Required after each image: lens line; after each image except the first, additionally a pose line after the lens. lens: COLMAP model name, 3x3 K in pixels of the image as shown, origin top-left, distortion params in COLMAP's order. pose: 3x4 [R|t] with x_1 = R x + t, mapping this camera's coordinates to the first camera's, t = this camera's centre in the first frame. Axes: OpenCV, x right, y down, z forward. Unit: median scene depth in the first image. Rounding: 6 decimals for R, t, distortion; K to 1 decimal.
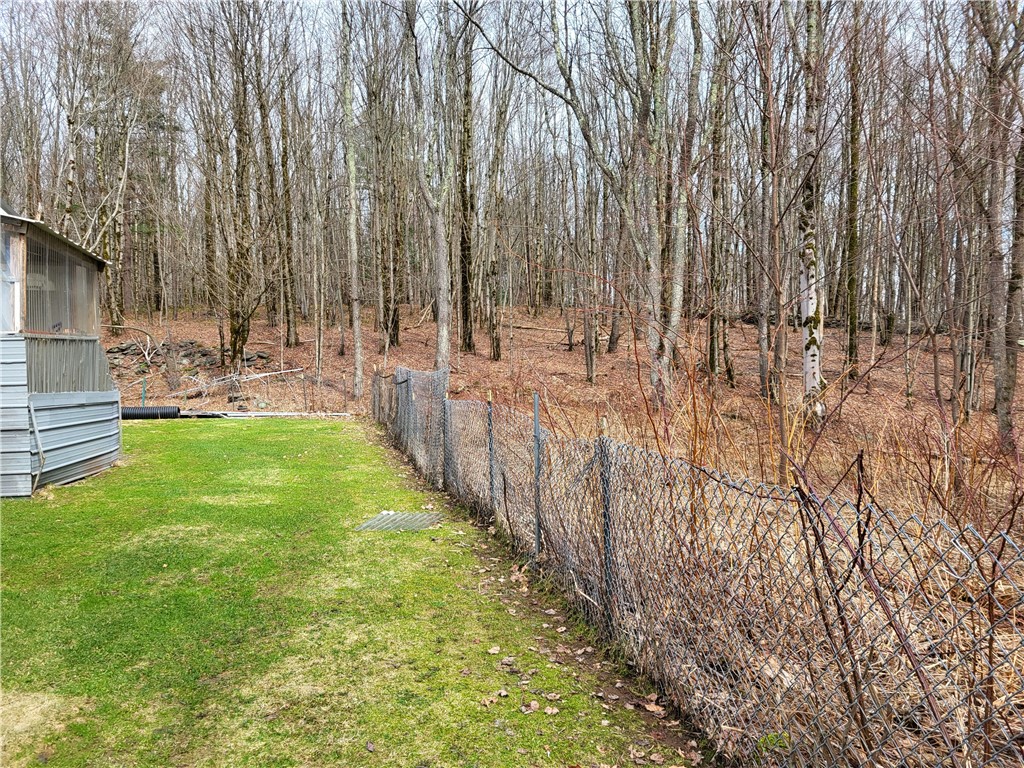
lens RADIAL K [[773.1, 0, 512.0], [0, 773.1, 384.0], [0, 0, 1]] dist [0.064835, -0.056487]
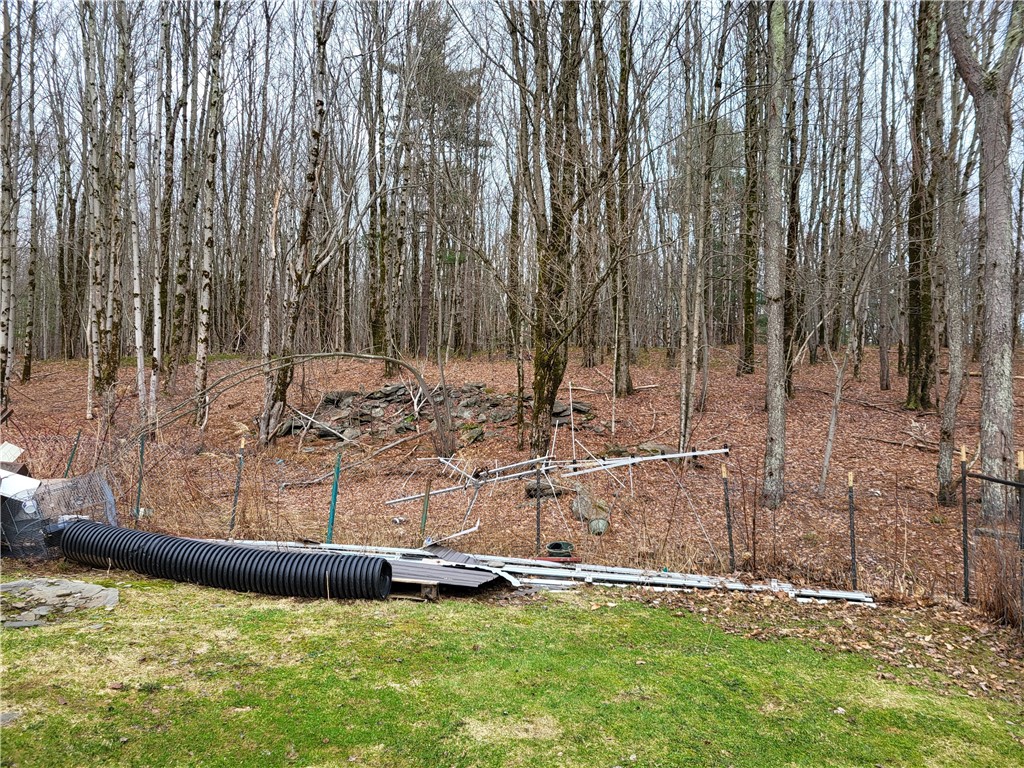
lens RADIAL K [[773.1, 0, 512.0], [0, 773.1, 384.0], [0, 0, 1]] dist [0.064835, -0.056487]
pose [[0.932163, 0.017685, -0.361608, -0.056223], [-0.043325, 0.997078, -0.062919, -0.005628], [0.359438, 0.074317, 0.930205, 0.152980]]
